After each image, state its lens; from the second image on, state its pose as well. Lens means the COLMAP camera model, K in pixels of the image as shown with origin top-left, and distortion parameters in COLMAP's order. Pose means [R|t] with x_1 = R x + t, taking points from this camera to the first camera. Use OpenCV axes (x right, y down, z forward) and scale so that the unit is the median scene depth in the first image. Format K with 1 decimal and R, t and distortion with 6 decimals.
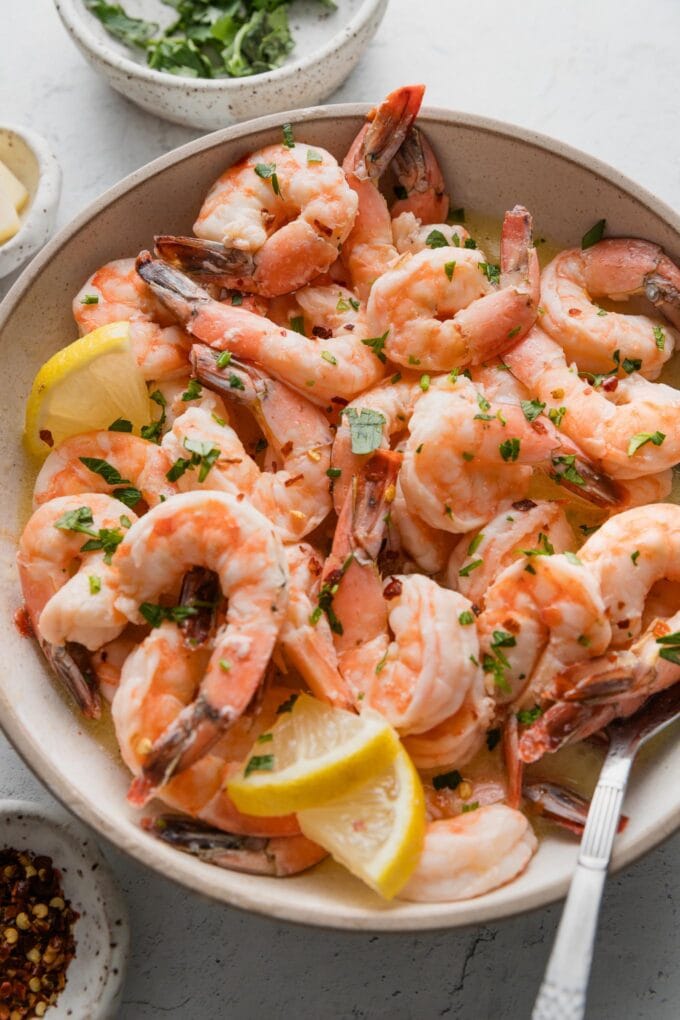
lens RADIAL K [[1282.2, 0, 340.0], [0, 1282.2, 510.0], [0, 0, 1]] dist [0.037757, -0.049573]
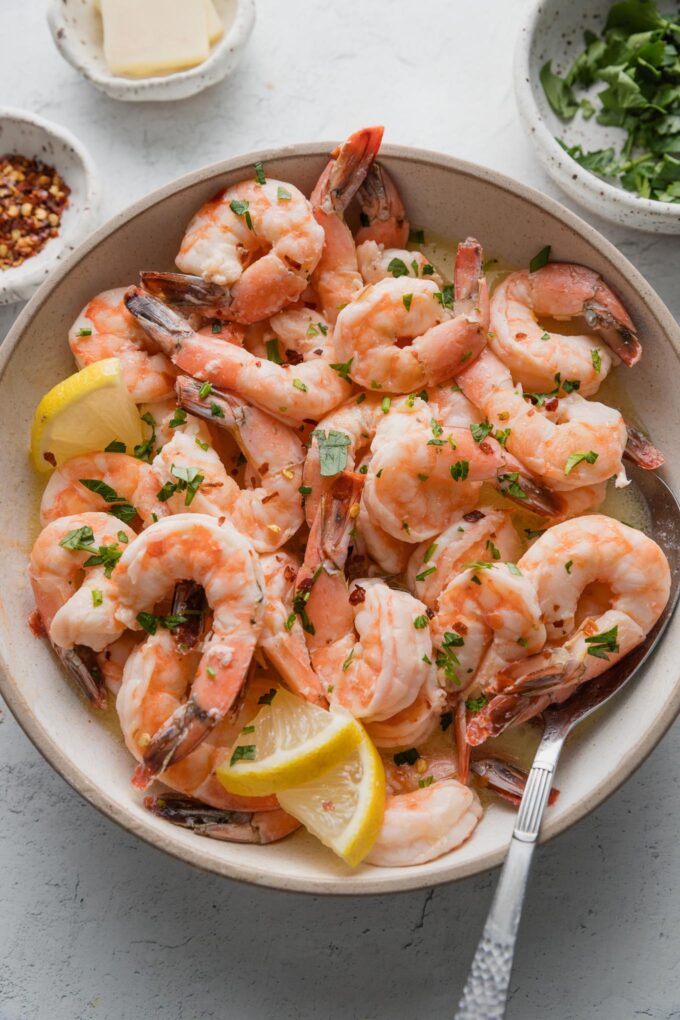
lens RADIAL K [[1282.2, 0, 340.0], [0, 1282.2, 510.0], [0, 0, 1]] dist [0.037757, -0.049573]
pose [[0.999861, -0.014982, -0.007378, 0.034523], [0.015719, 0.993486, 0.112863, -0.141155], [0.005639, -0.112964, 0.993583, -0.126998]]
